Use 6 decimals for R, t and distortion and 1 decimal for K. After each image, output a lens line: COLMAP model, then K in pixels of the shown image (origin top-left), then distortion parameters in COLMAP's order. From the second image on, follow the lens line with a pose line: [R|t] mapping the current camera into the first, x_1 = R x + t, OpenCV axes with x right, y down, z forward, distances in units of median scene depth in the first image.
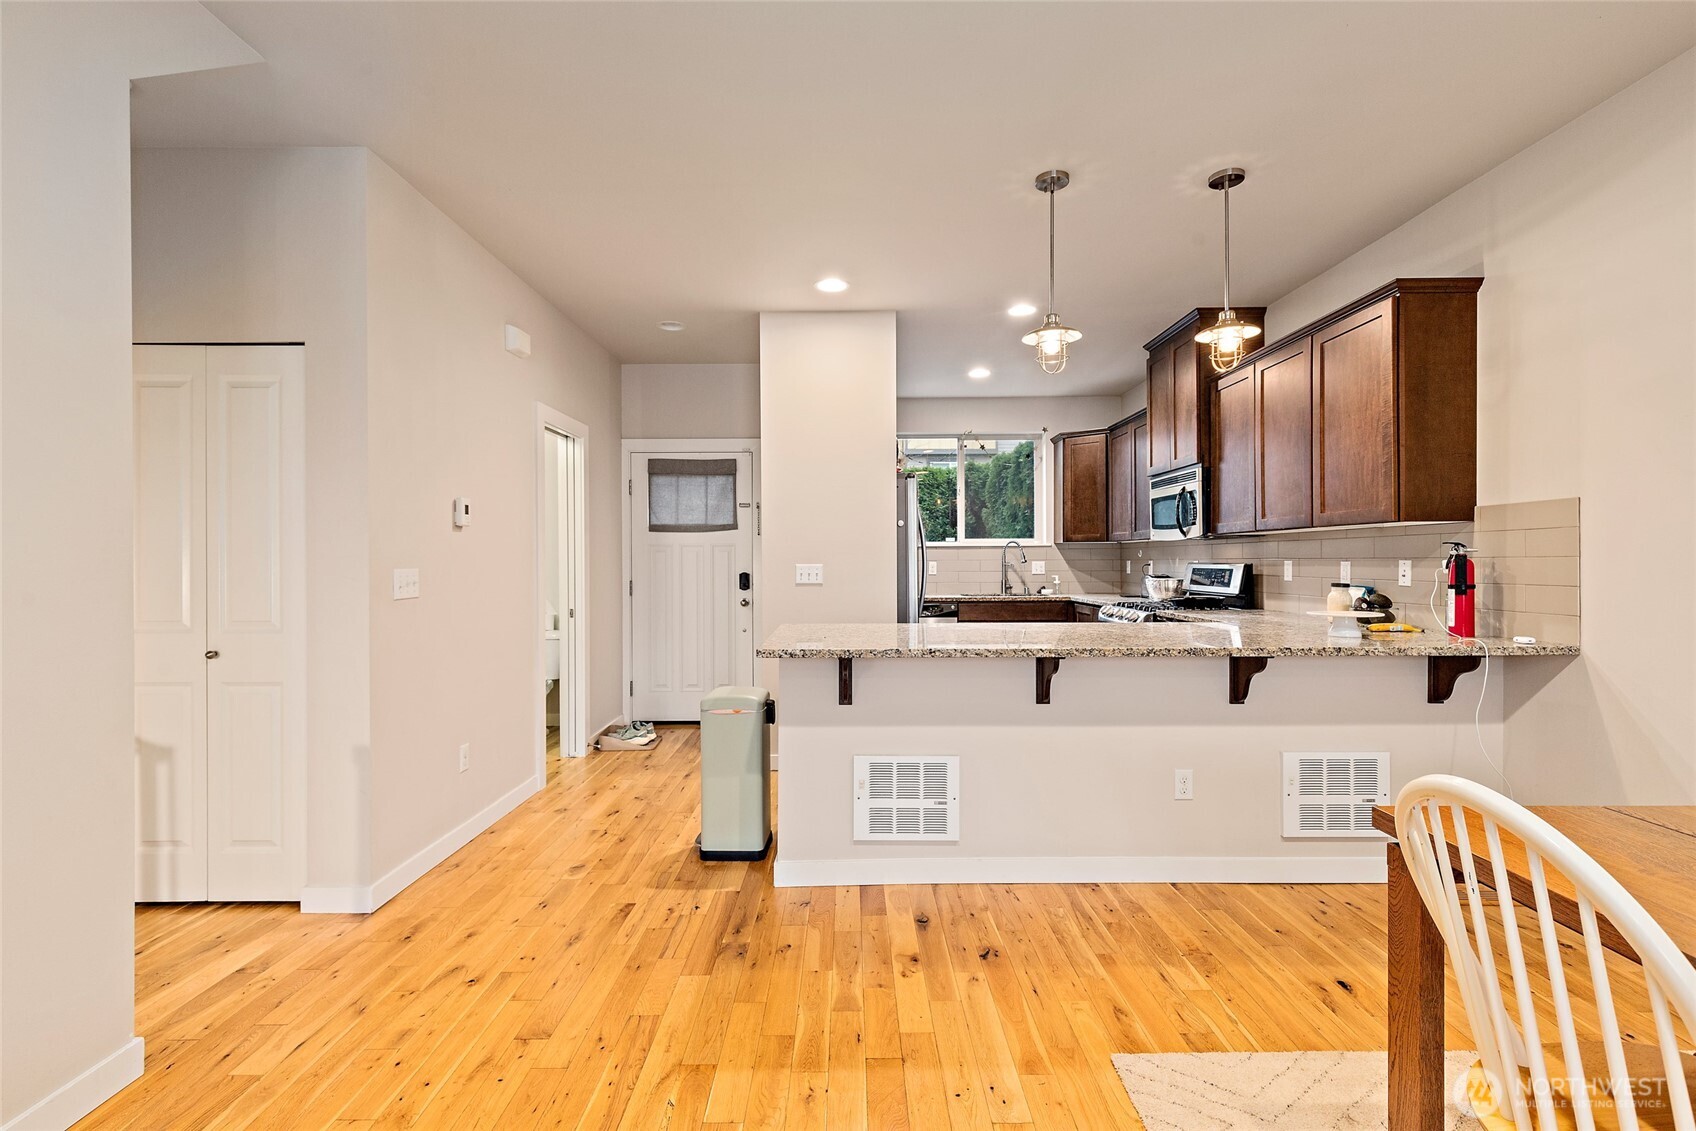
lens RADIAL K [[761.8, 0, 850.8], [0, 761.8, 563.2], [0, 0, 1]] dist [0.011585, -0.001963]
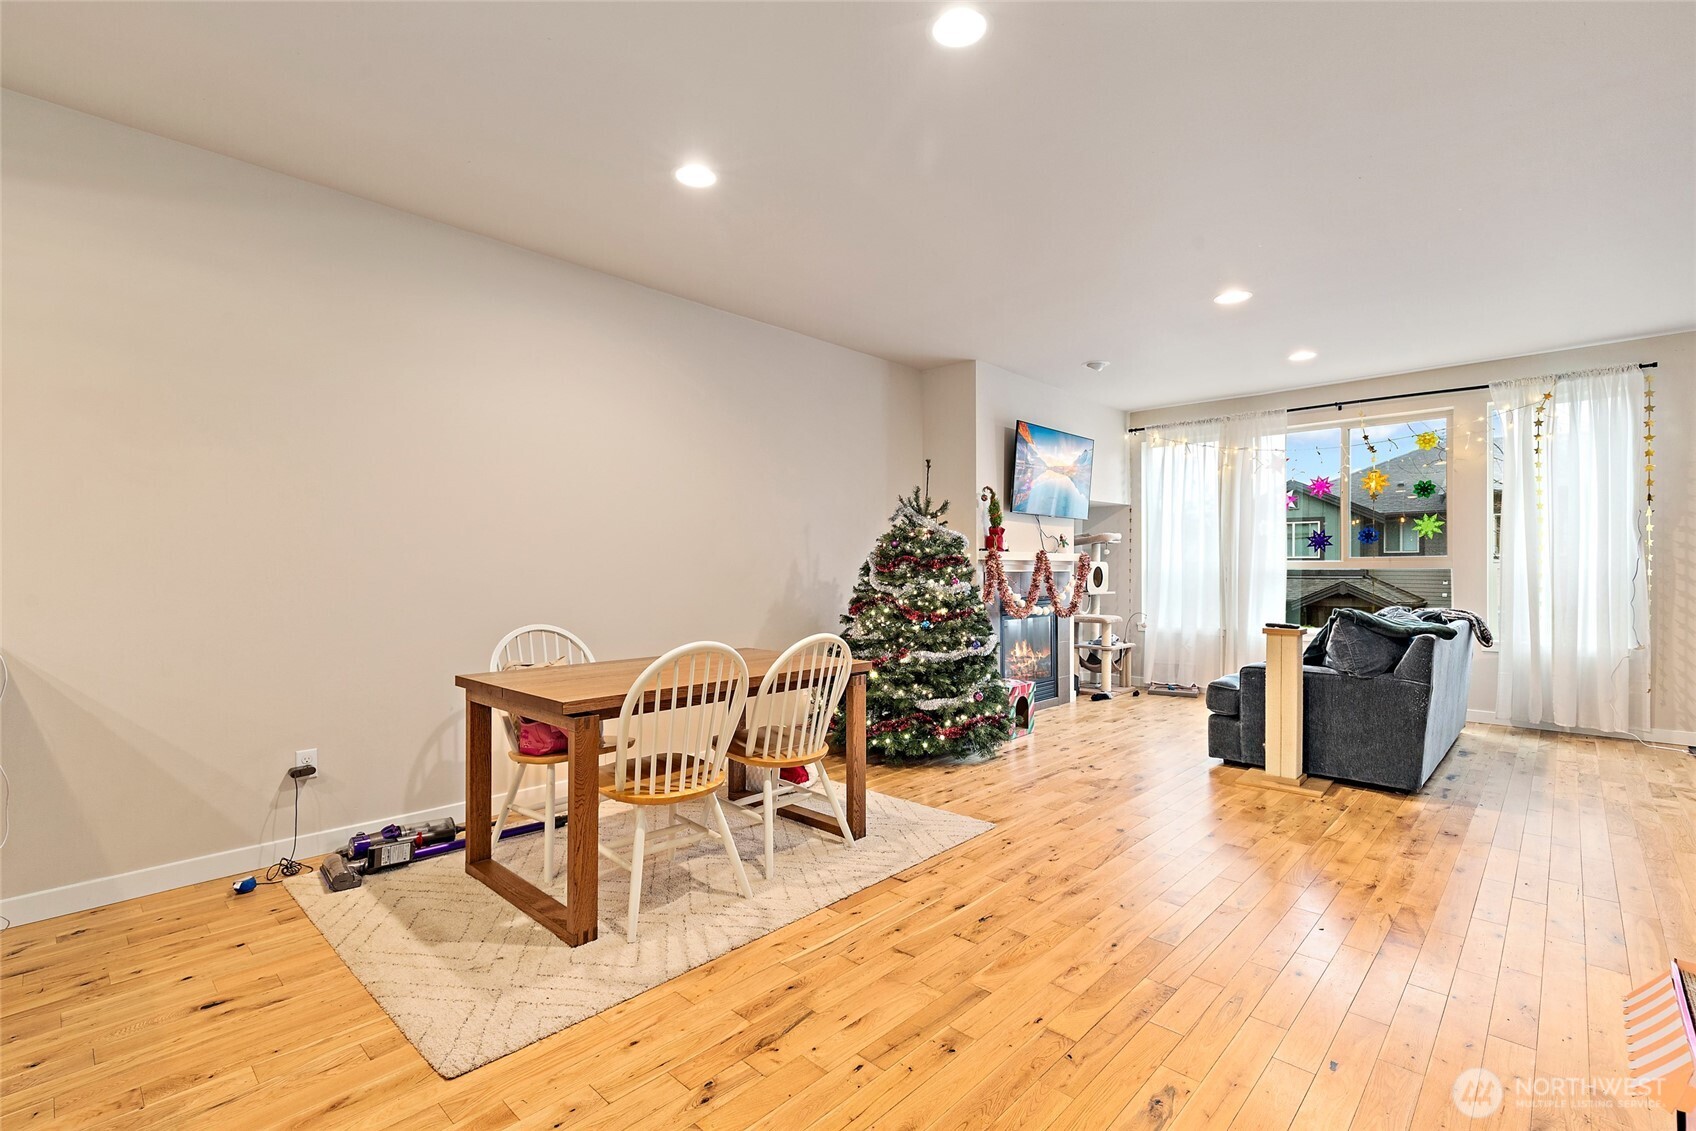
lens RADIAL K [[761.8, 0, 841.8], [0, 761.8, 569.7], [0, 0, 1]] dist [0.011585, -0.001963]
pose [[-0.720466, 0.006132, 0.693463, -0.275379], [0.006968, 0.999974, -0.001603, 0.016939], [-0.693456, 0.003677, -0.720490, 0.574559]]
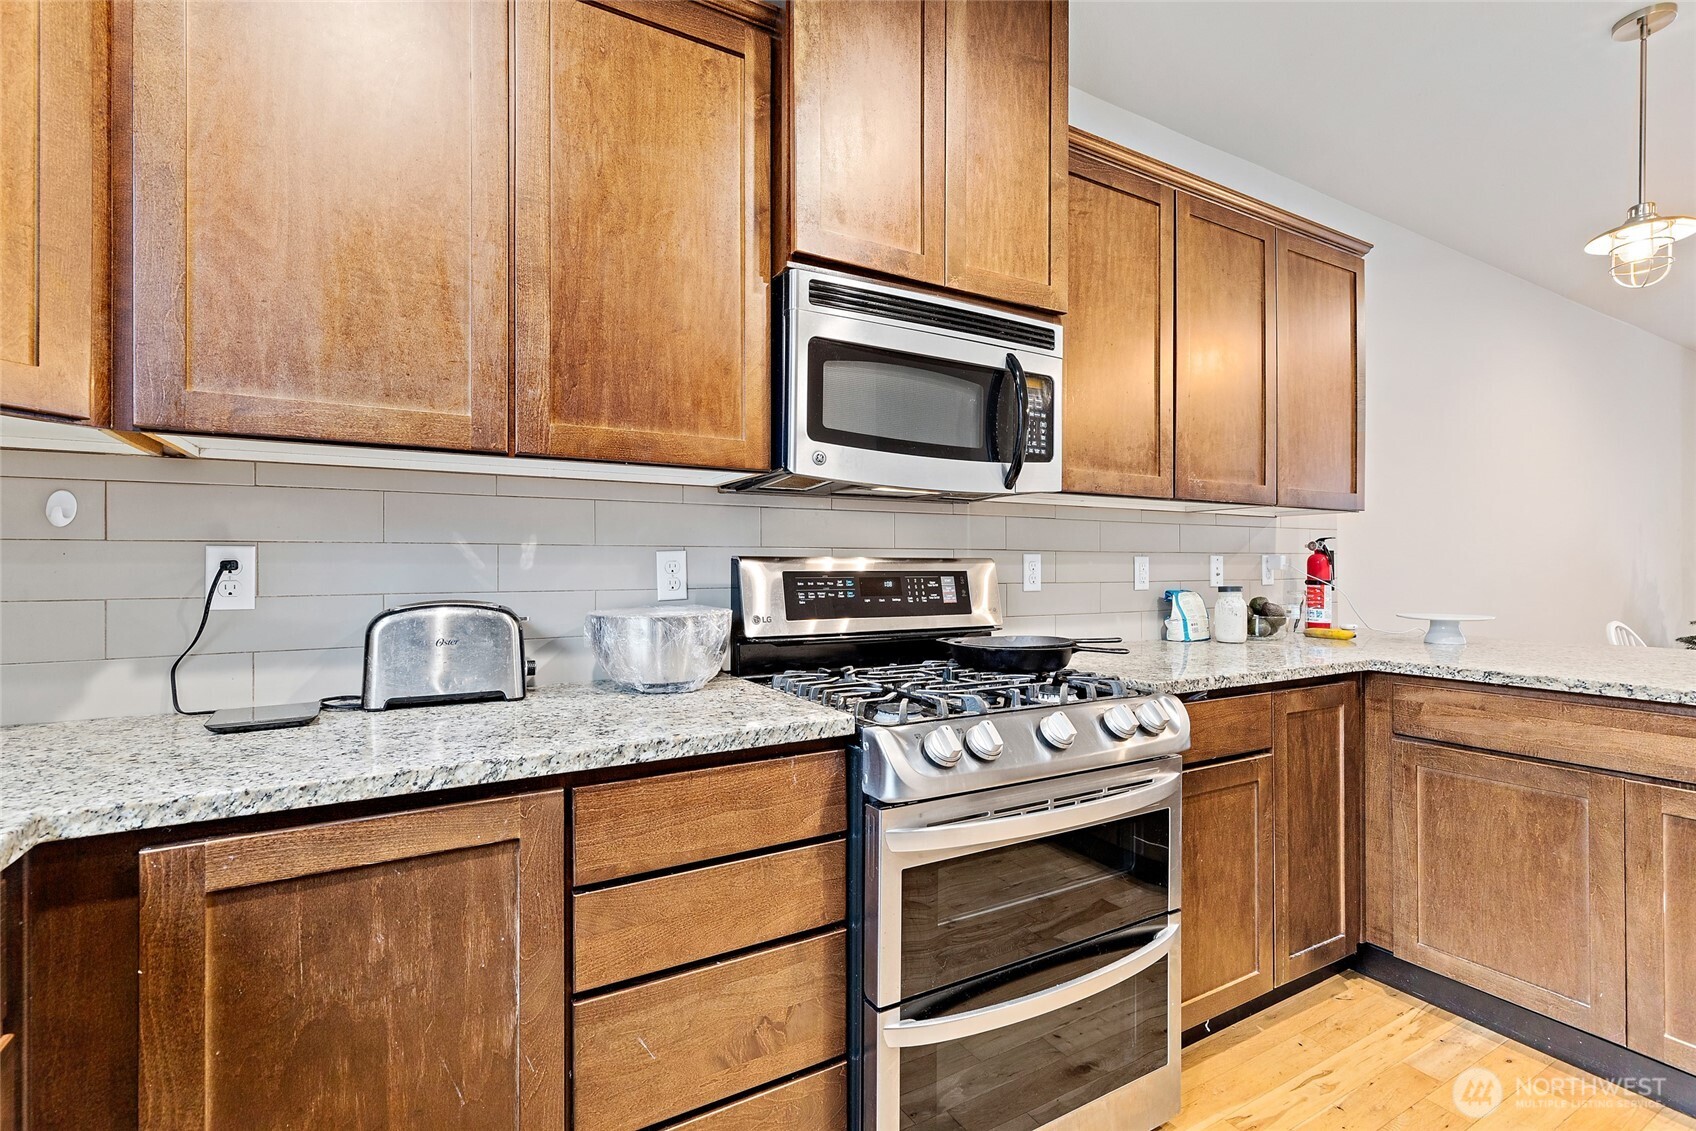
lens RADIAL K [[761.8, 0, 848.7], [0, 761.8, 566.3], [0, 0, 1]] dist [0.011585, -0.001963]
pose [[-0.495995, 0.004253, 0.868315, 0.161829], [0.005541, 0.999983, -0.001732, 0.005624], [-0.868308, 0.003953, -0.496010, 1.371006]]
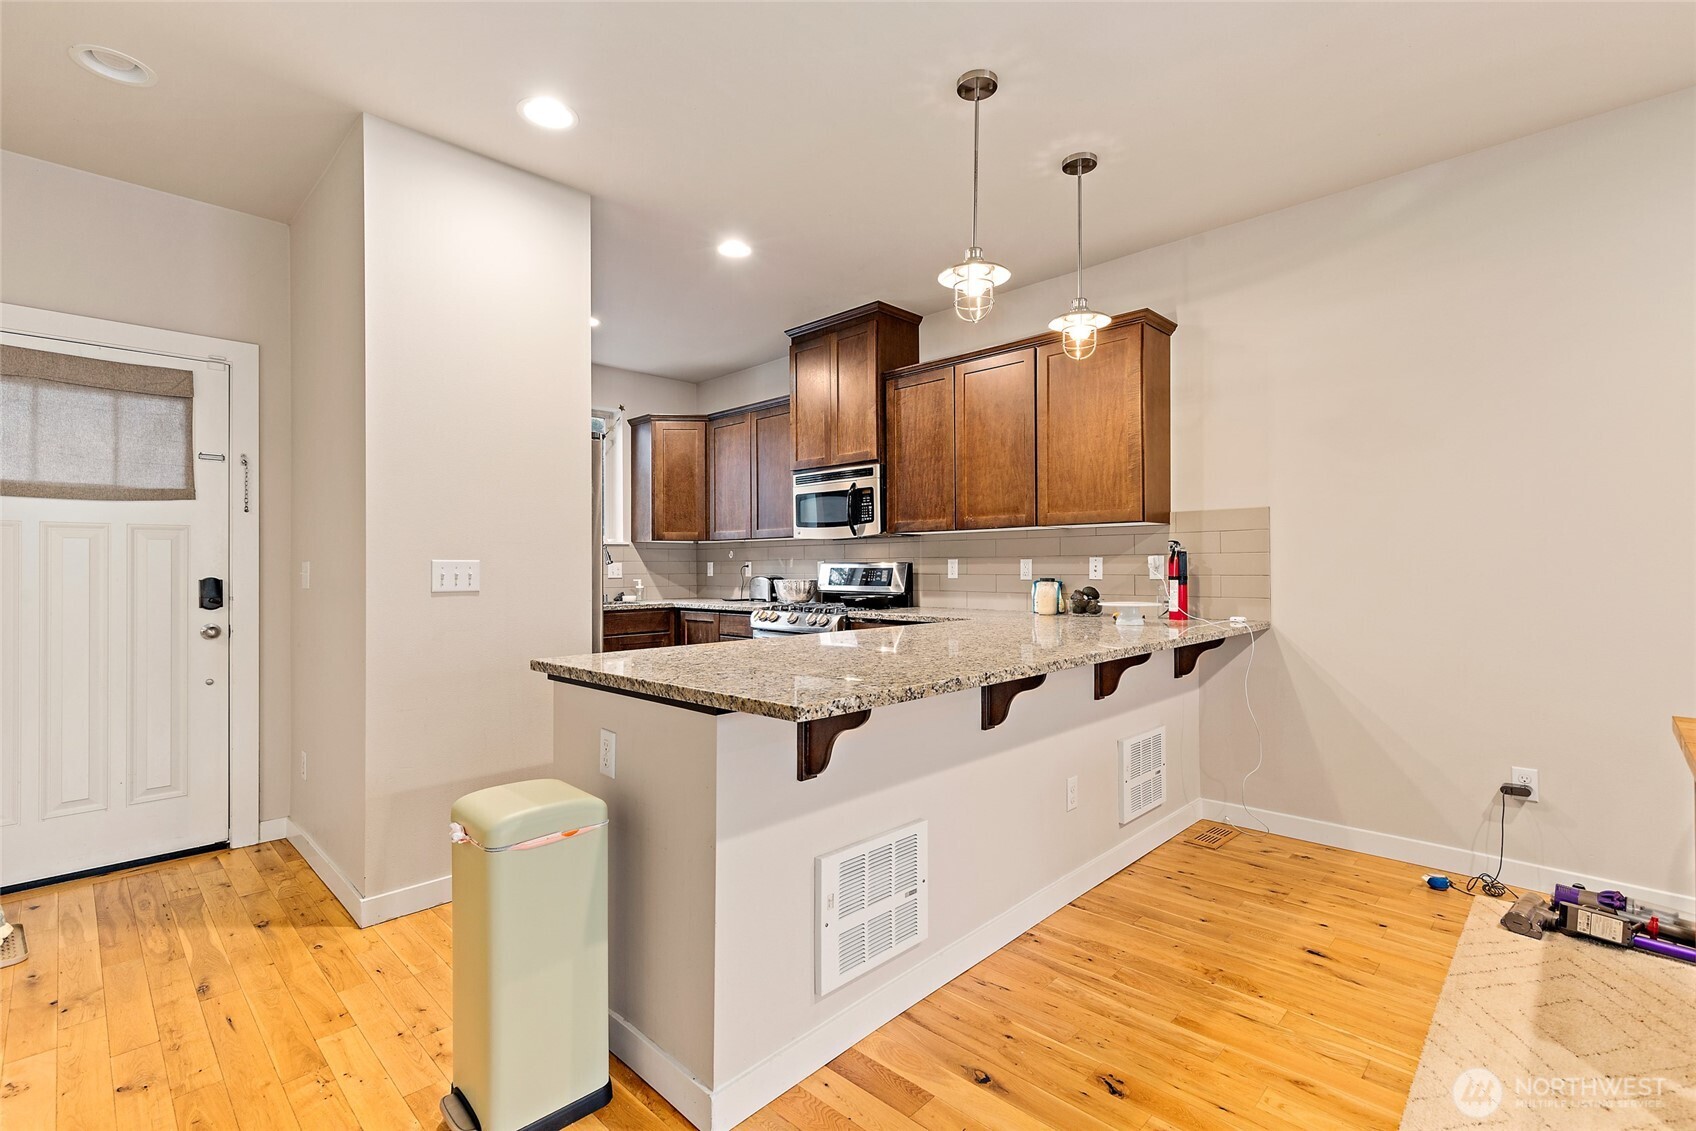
lens RADIAL K [[761.8, 0, 846.0], [0, 761.8, 563.7], [0, 0, 1]] dist [0.011585, -0.001963]
pose [[0.701051, 0.004146, 0.713100, -0.281775], [0.003864, 0.999946, -0.009613, 0.012121], [-0.713101, 0.009494, 0.700997, 0.361901]]
